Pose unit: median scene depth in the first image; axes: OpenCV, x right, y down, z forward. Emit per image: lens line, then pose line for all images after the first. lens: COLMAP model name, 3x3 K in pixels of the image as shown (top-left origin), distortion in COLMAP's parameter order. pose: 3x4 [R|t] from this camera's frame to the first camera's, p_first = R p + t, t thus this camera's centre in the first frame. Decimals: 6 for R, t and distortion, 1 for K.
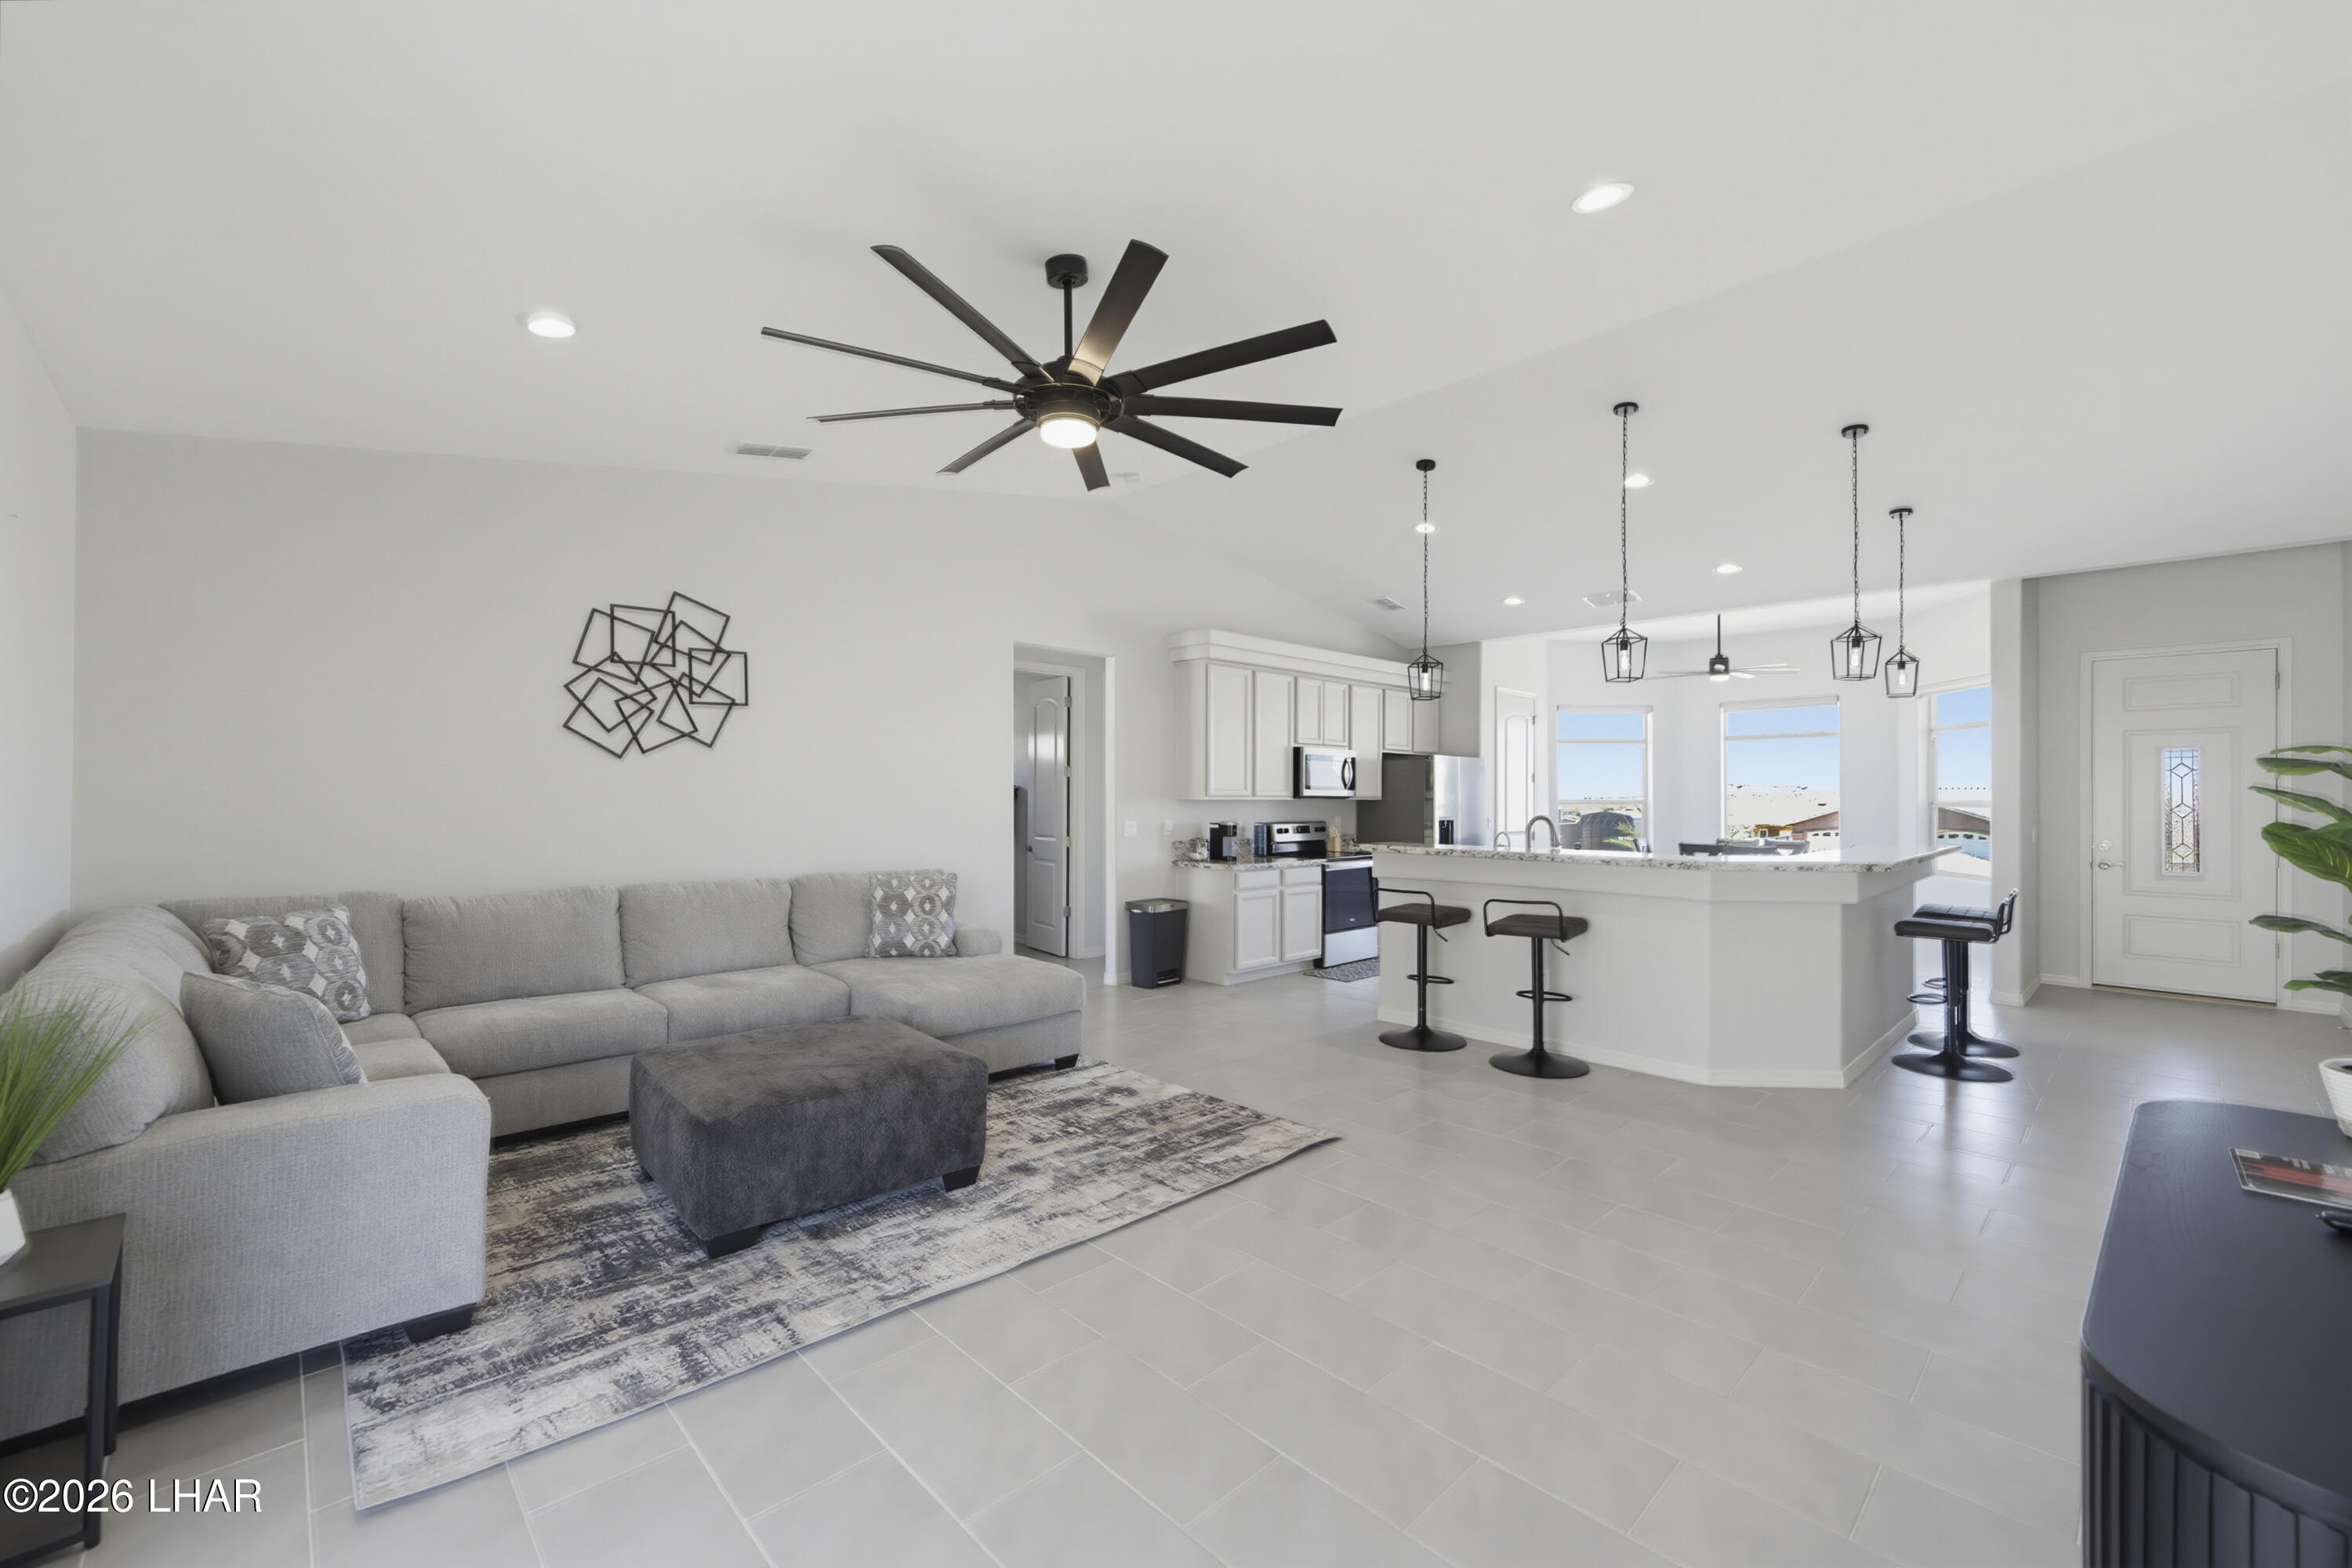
lens RADIAL K [[962.6, 0, 1182.5], [0, 962.6, 789.8], [0, 0, 1]] dist [-0.003455, 0.001344]
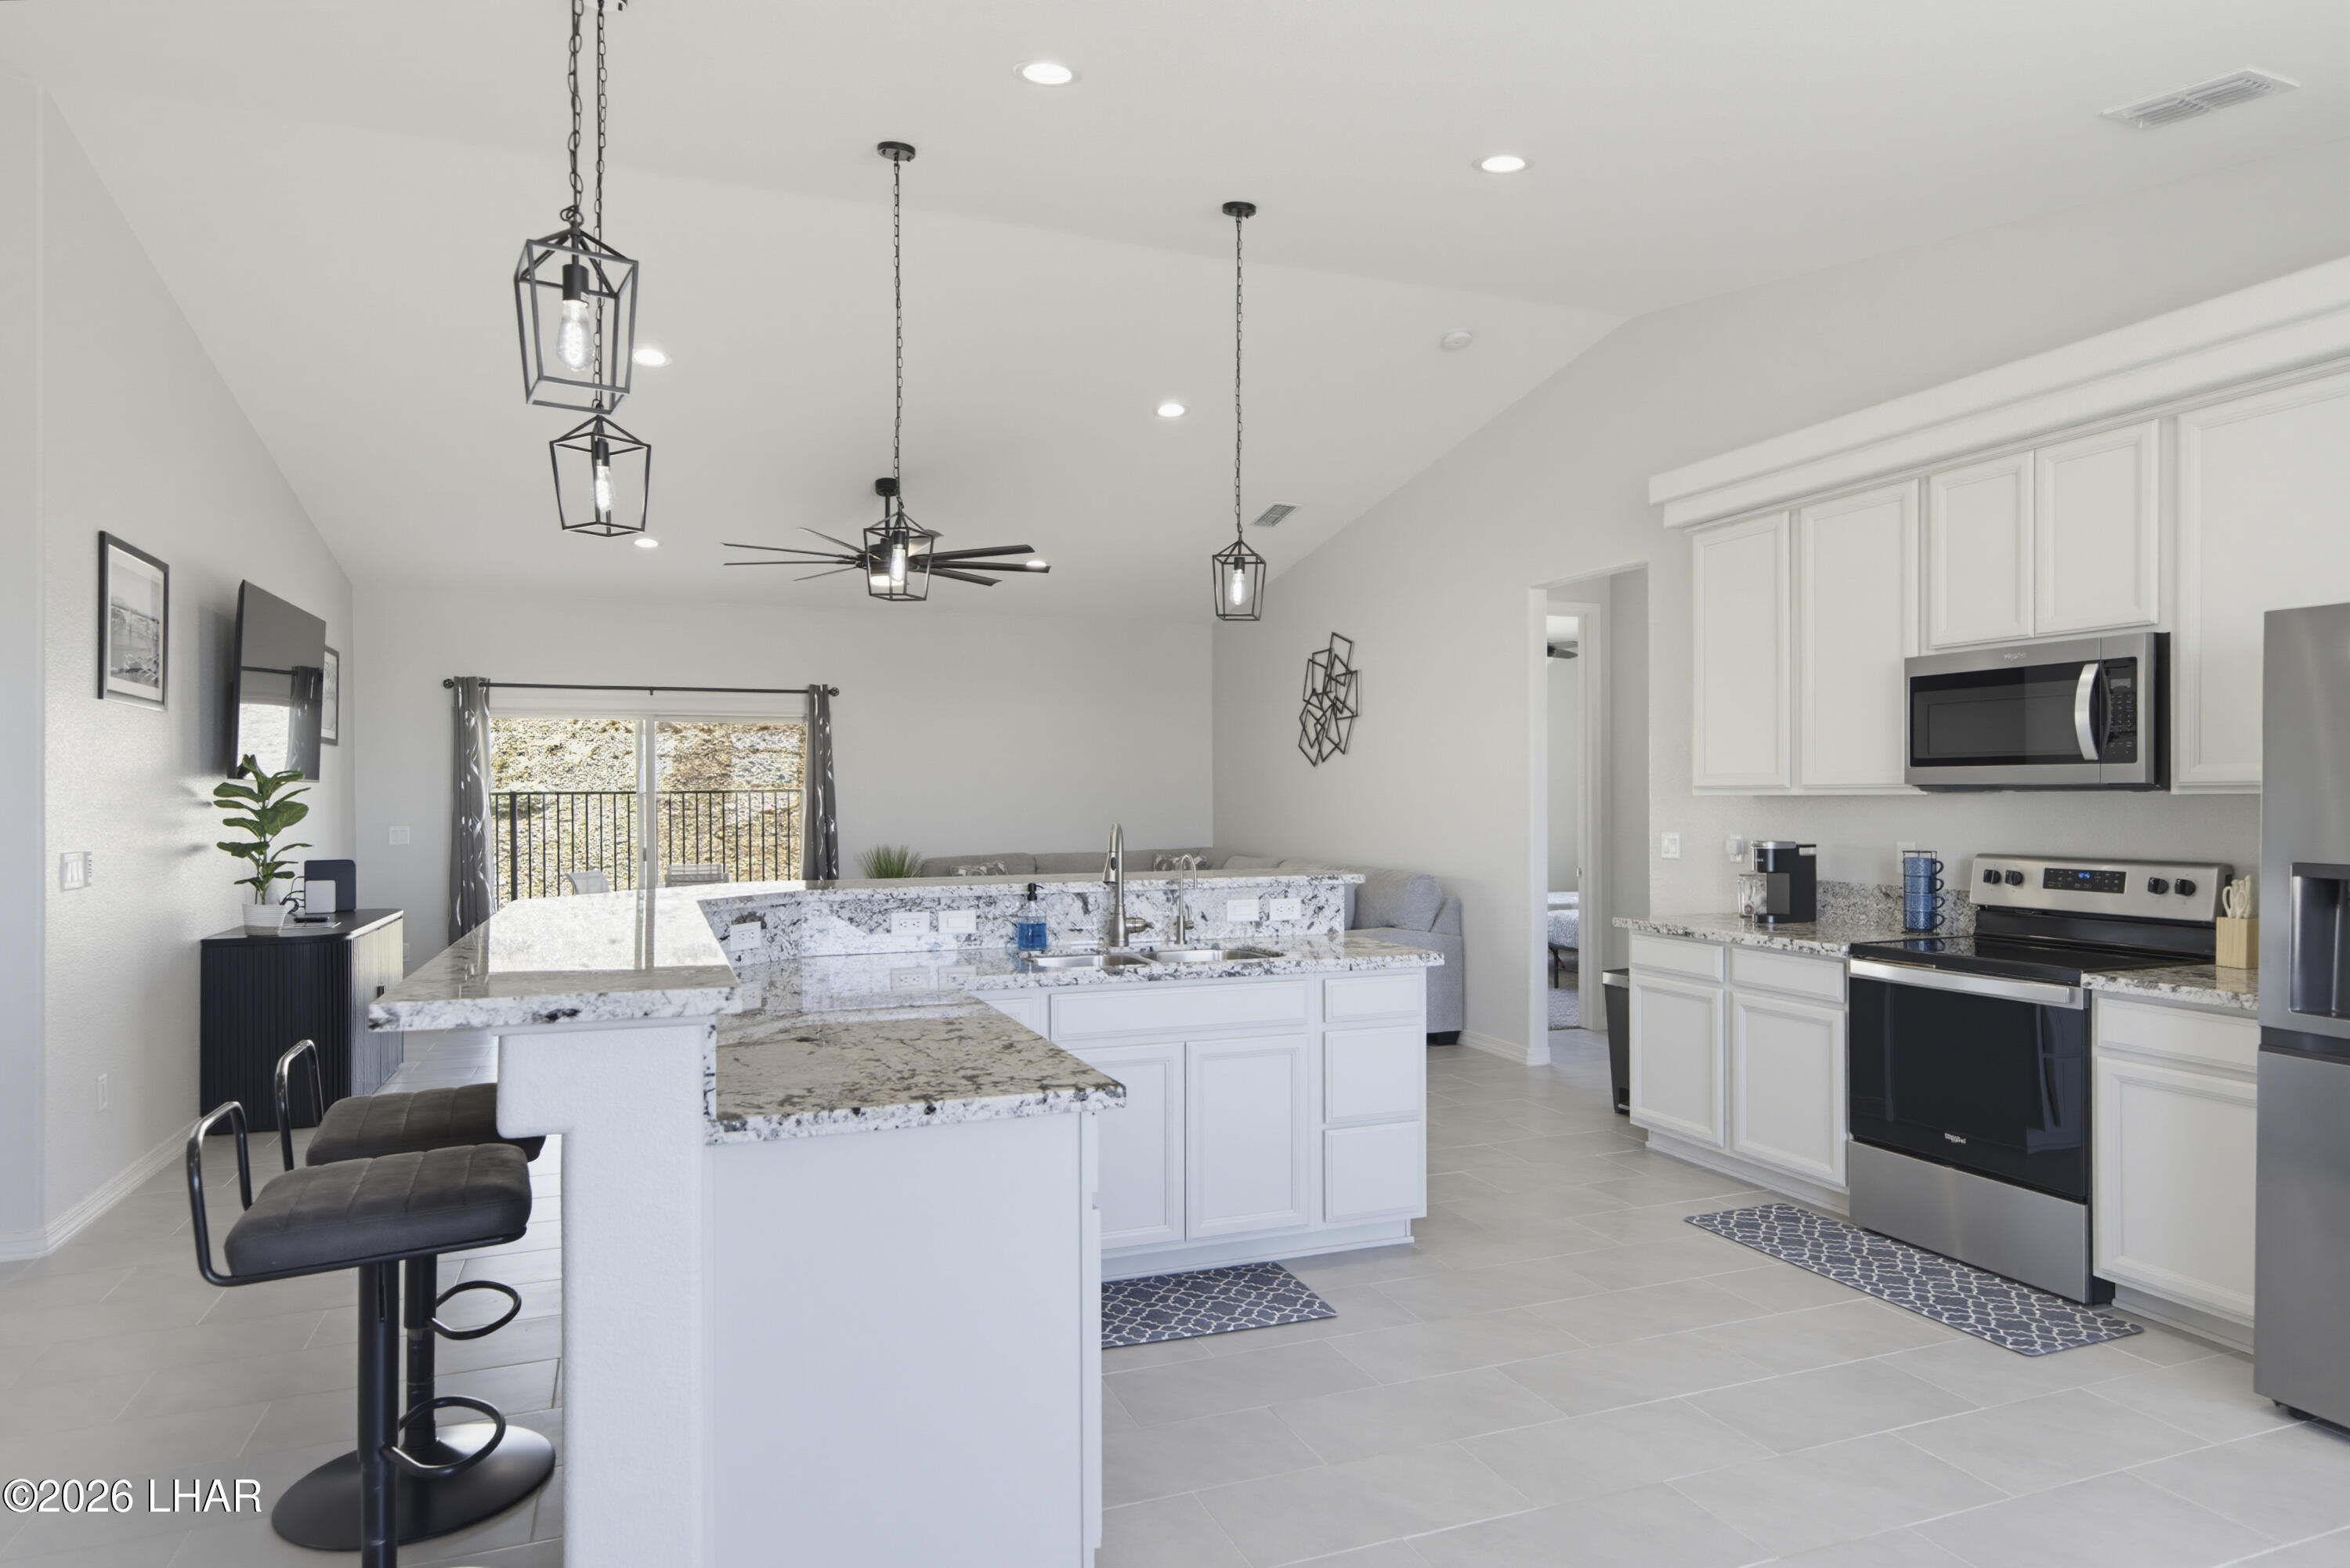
lens RADIAL K [[1370.6, 0, 1177.8], [0, 1370.6, 801.6], [0, 0, 1]] dist [0.005247, 0.002351]
pose [[-0.388202, -0.001095, -0.921574, 1.171218], [0.005992, 0.999975, -0.003712, 0.020694], [0.921555, -0.006963, -0.388186, 1.470024]]
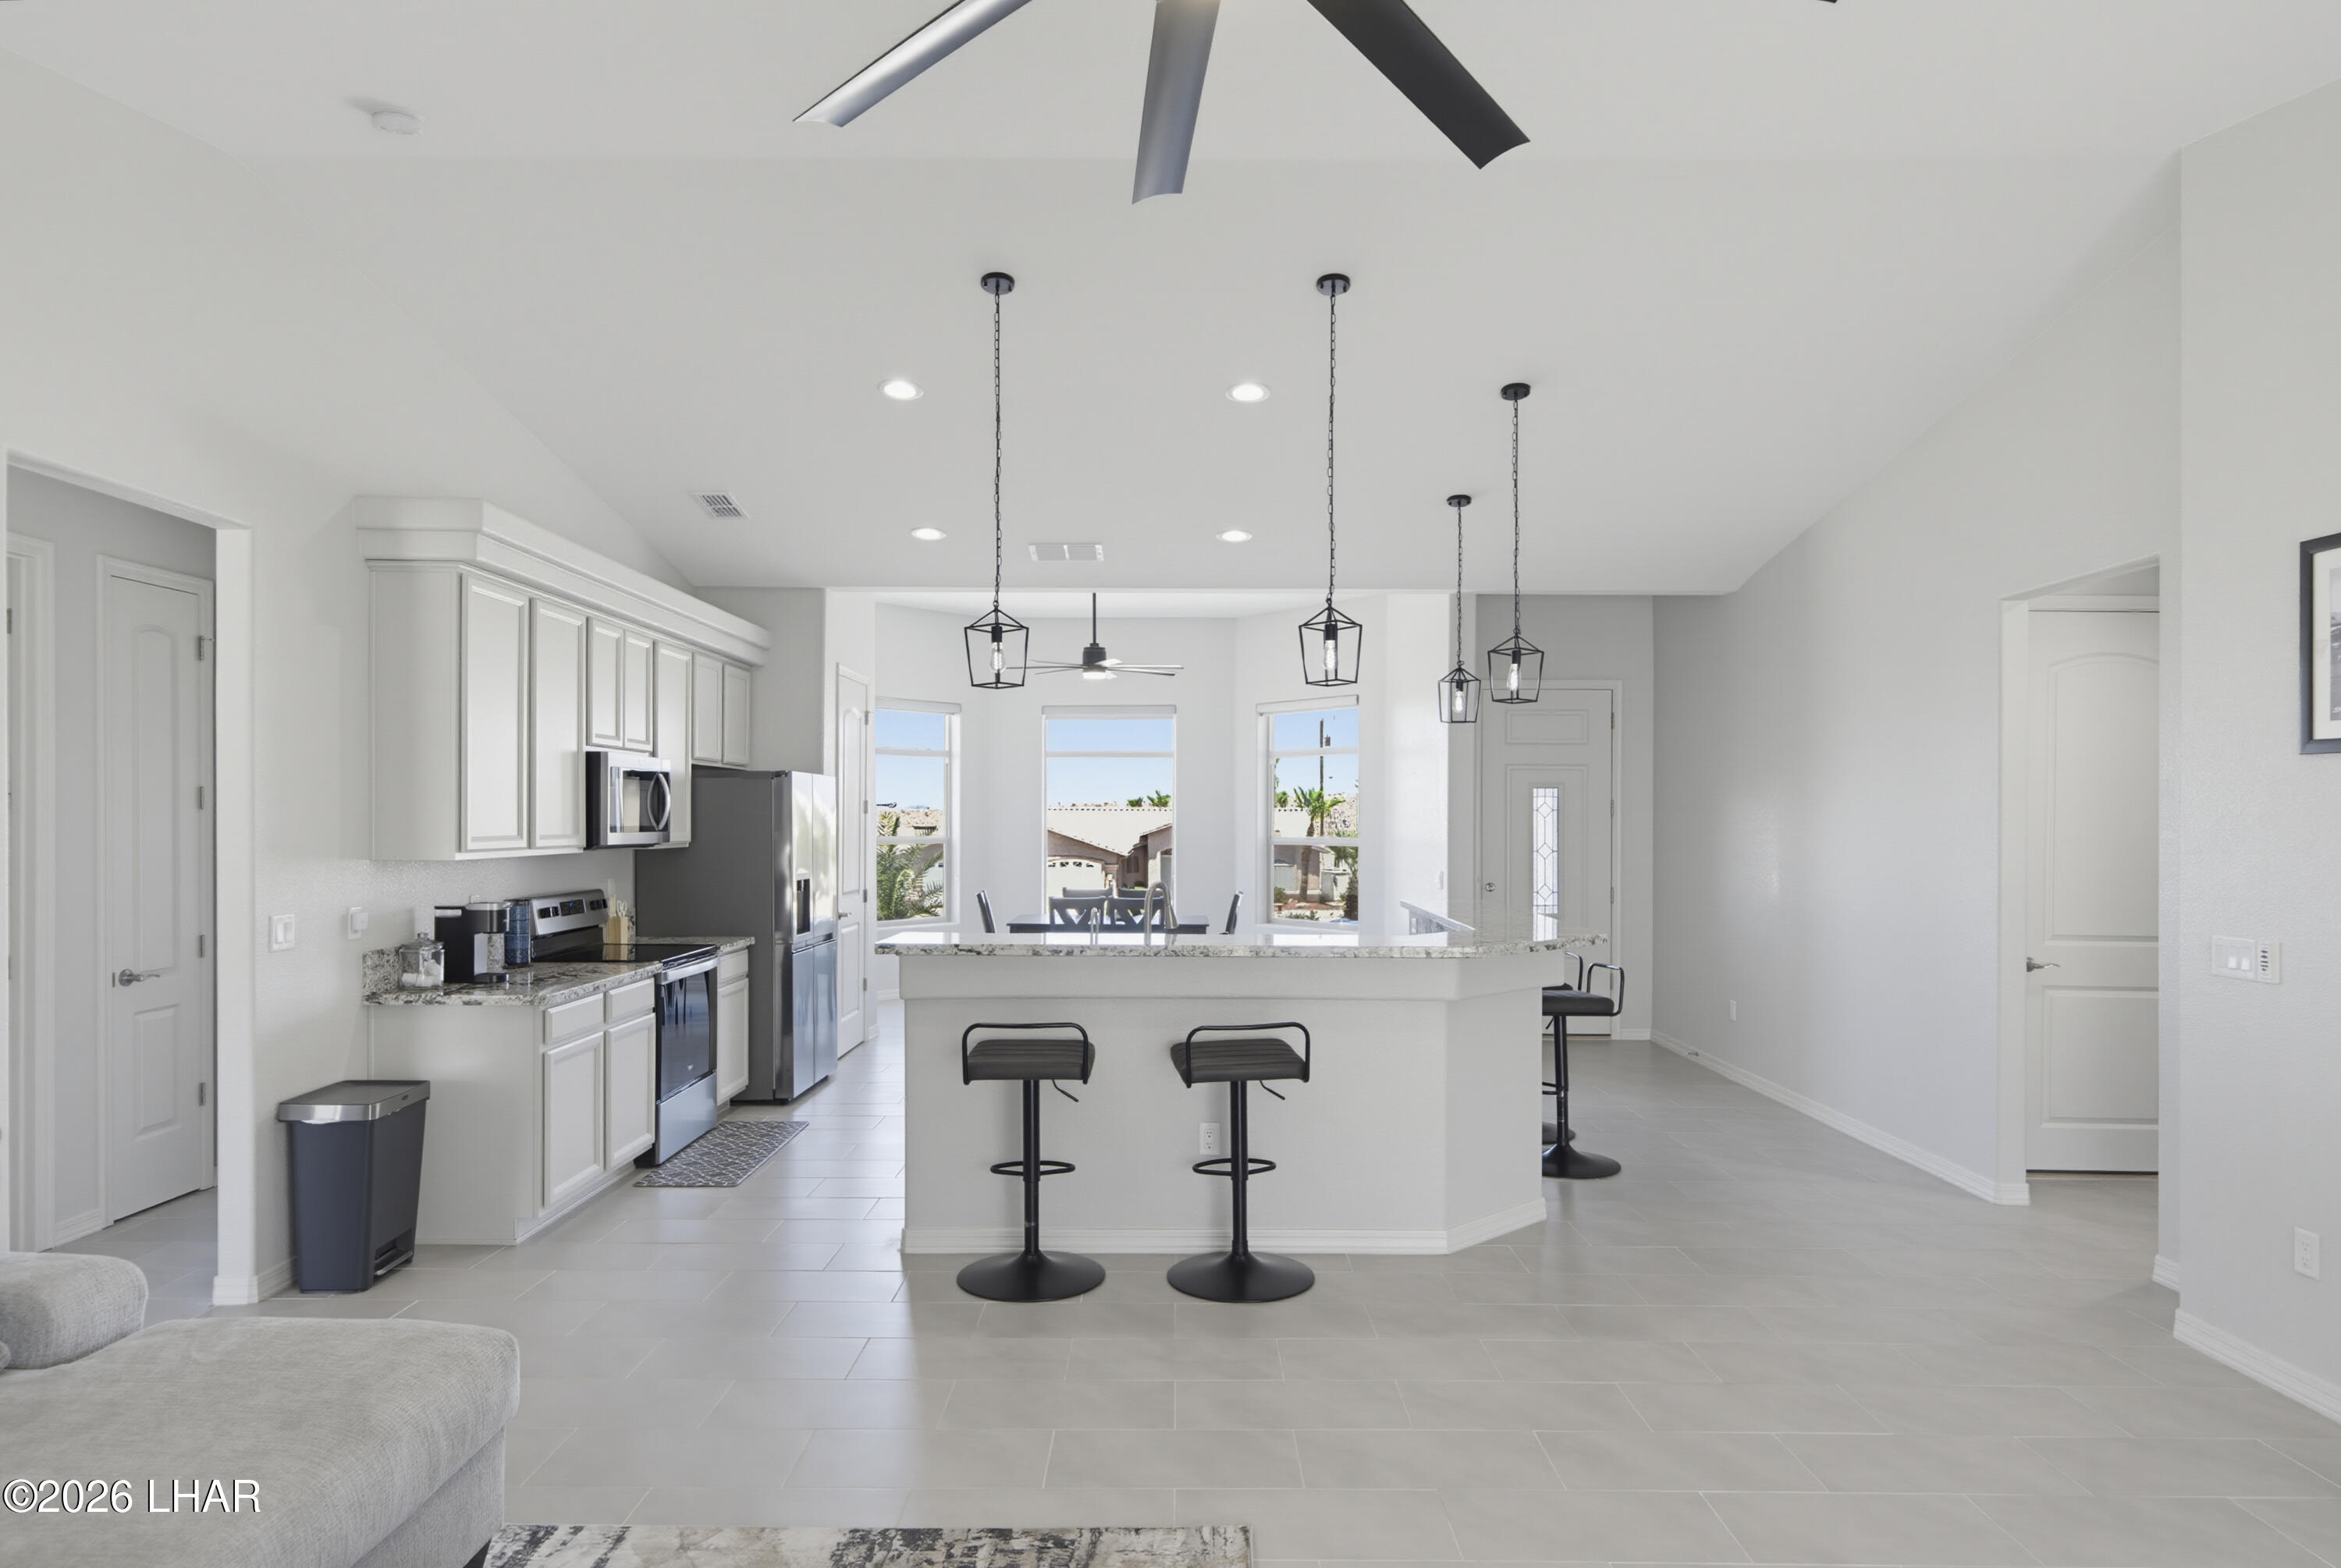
lens RADIAL K [[1365.3, 0, 1181.4], [0, 1365.3, 816.9], [0, 0, 1]] dist [0.005247, 0.002351]
pose [[0.693786, -0.000855, 0.720180, -0.305114], [-0.004407, 0.999976, 0.005432, -0.023014], [-0.720167, -0.006943, 0.693766, 0.395365]]
